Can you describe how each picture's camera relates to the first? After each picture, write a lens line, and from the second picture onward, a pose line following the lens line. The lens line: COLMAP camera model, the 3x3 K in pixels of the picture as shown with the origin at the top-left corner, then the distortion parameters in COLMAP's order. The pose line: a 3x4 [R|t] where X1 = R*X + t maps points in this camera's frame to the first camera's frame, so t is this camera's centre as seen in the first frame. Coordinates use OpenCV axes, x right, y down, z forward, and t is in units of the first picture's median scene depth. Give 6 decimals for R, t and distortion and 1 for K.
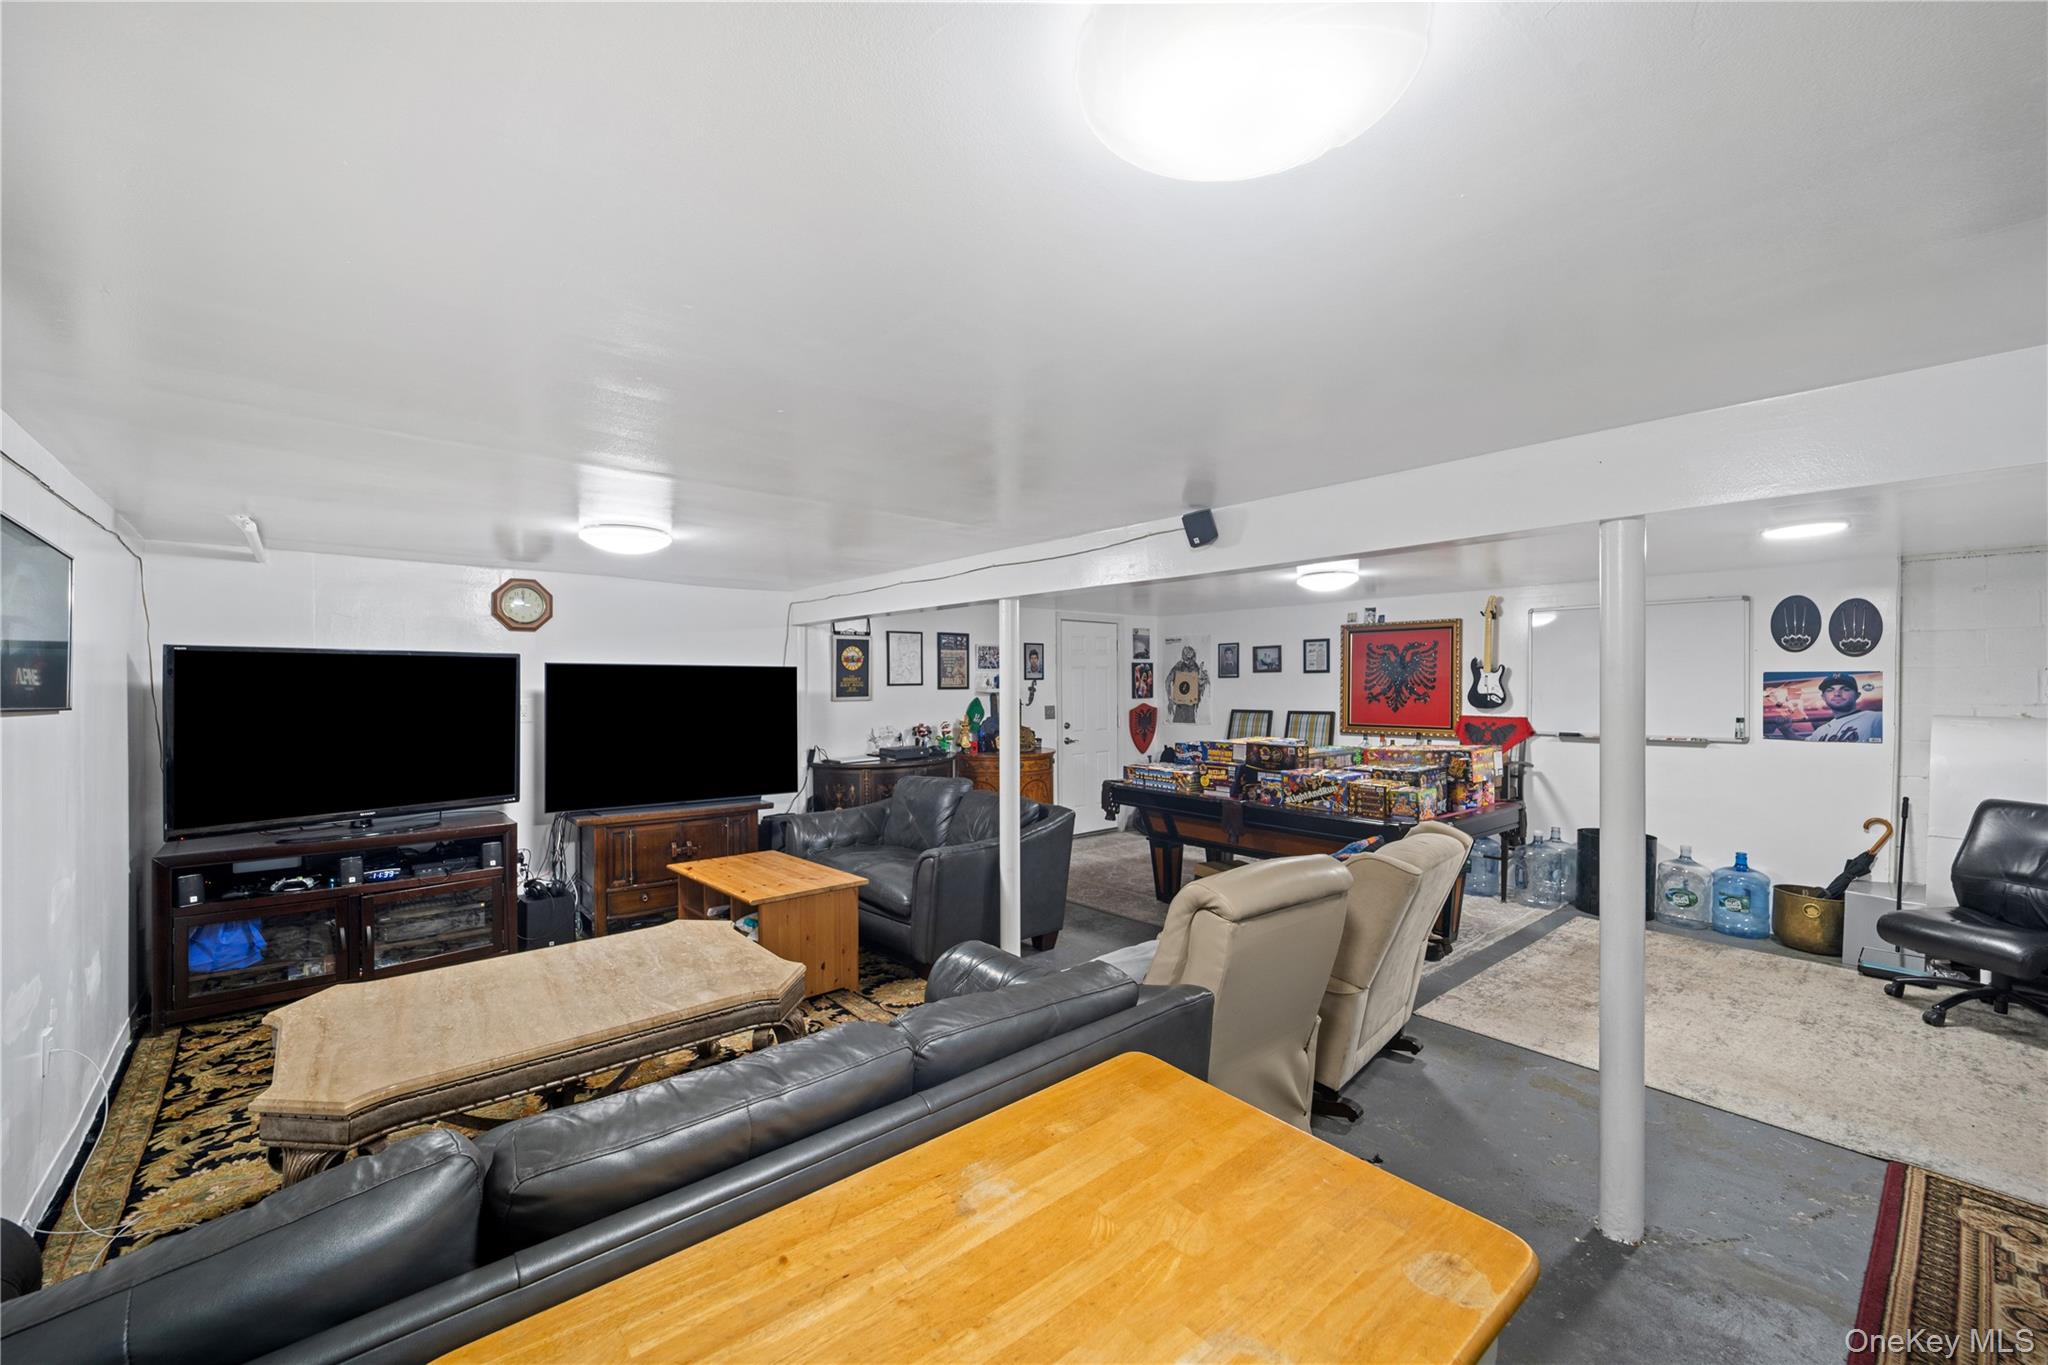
lens RADIAL K [[827.1, 0, 1035.0], [0, 827.1, 684.0], [0, 0, 1]] dist [-0.007614, -0.000248]
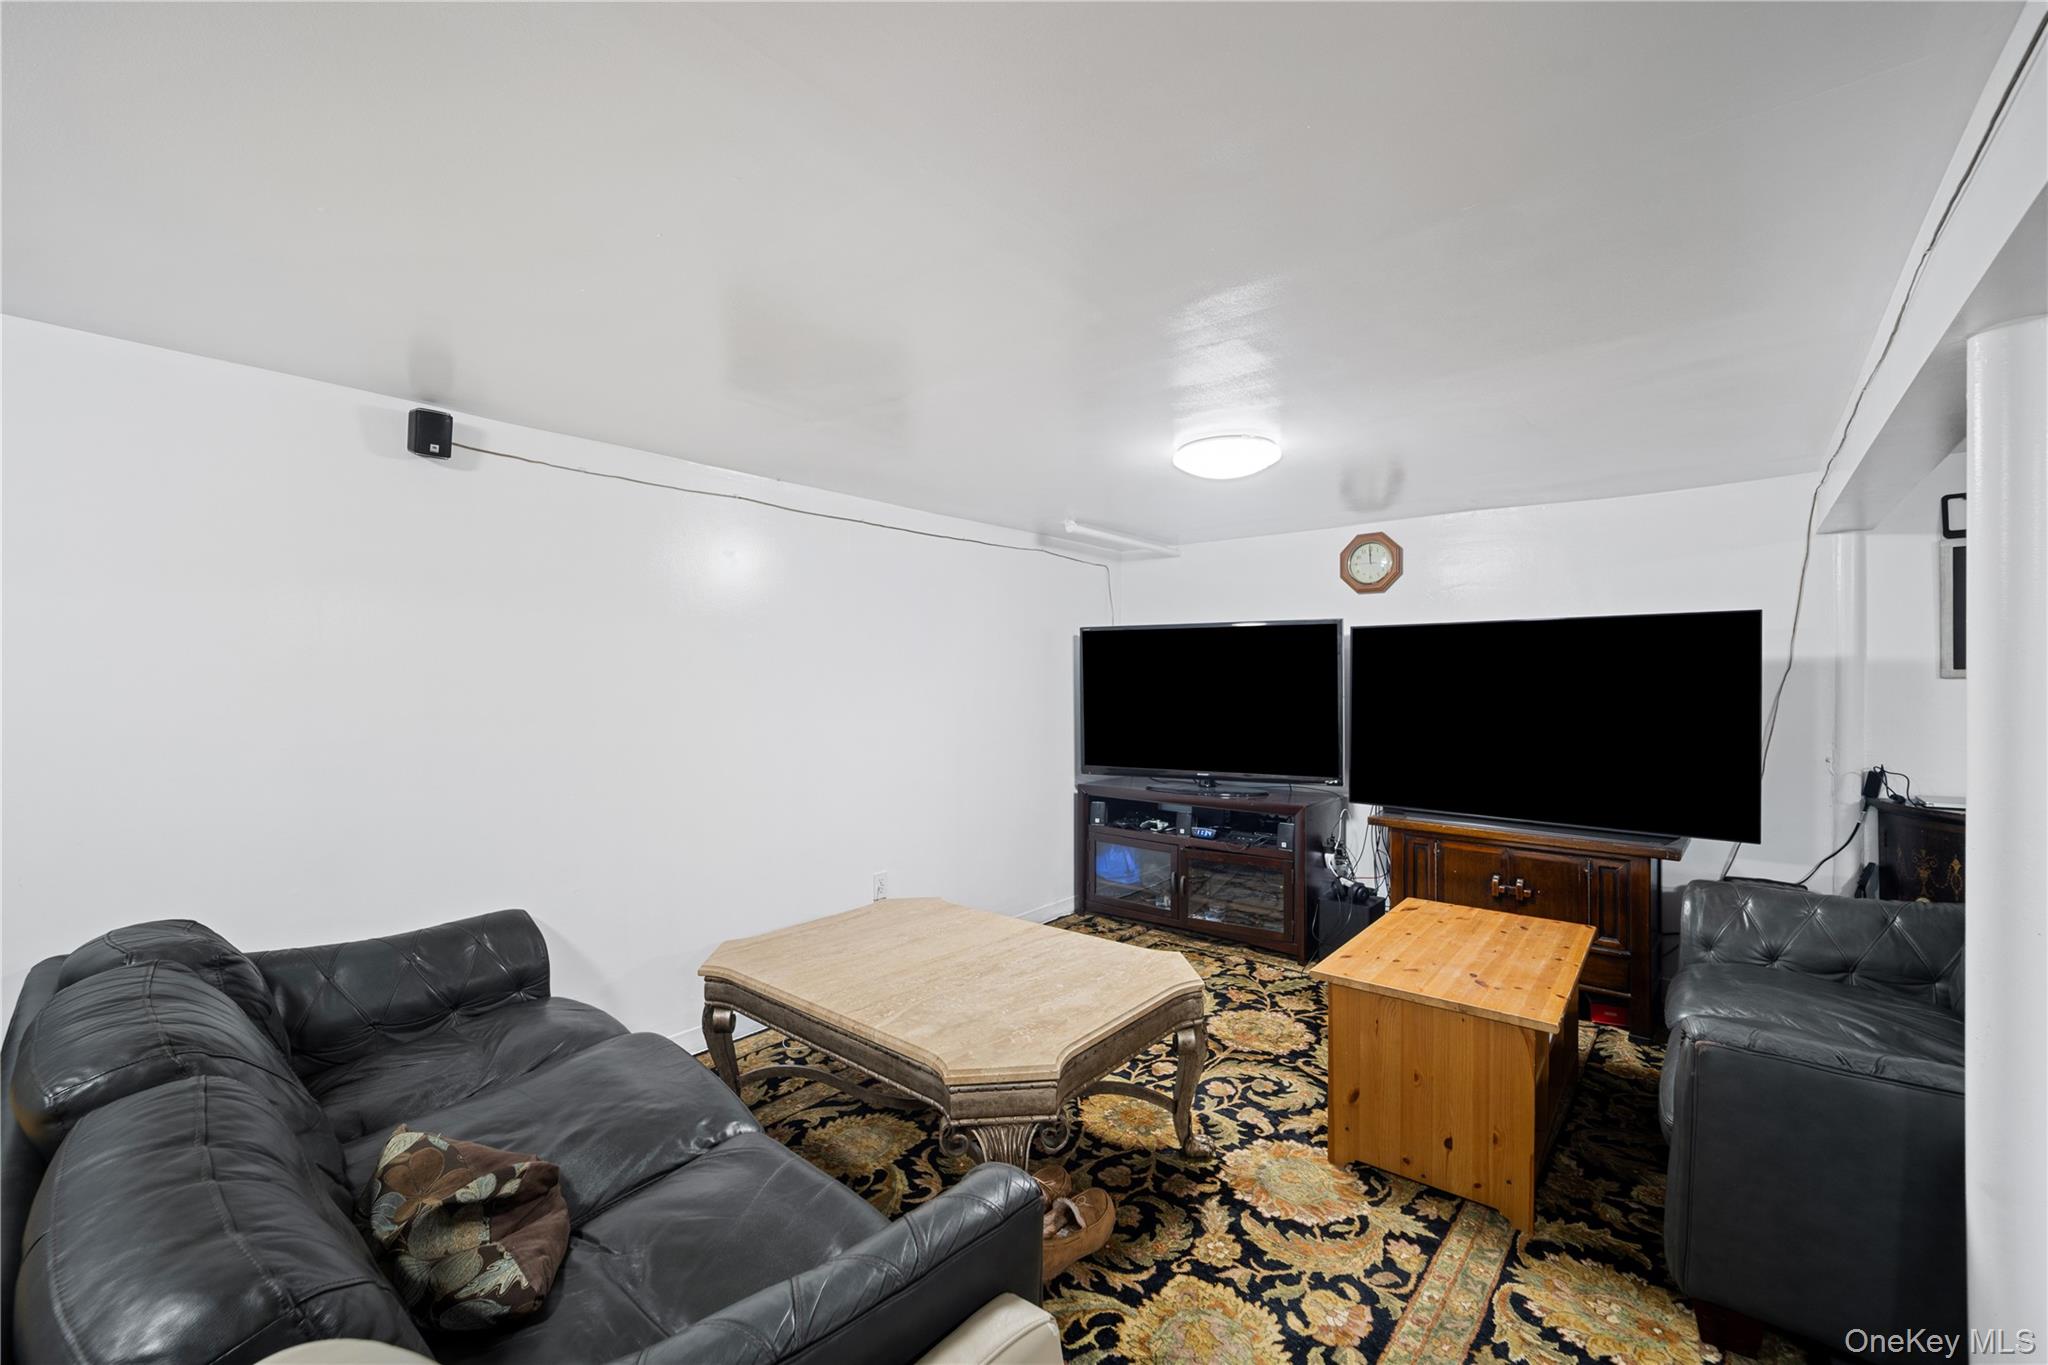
lens RADIAL K [[827.1, 0, 1035.0], [0, 827.1, 684.0], [0, 0, 1]] dist [-0.007614, -0.000248]
pose [[0.142067, 0.005614, -0.989841, 0.239203], [0.002748, 0.999978, 0.006066, 0.031735], [0.989853, -0.003582, 0.142048, 0.636705]]
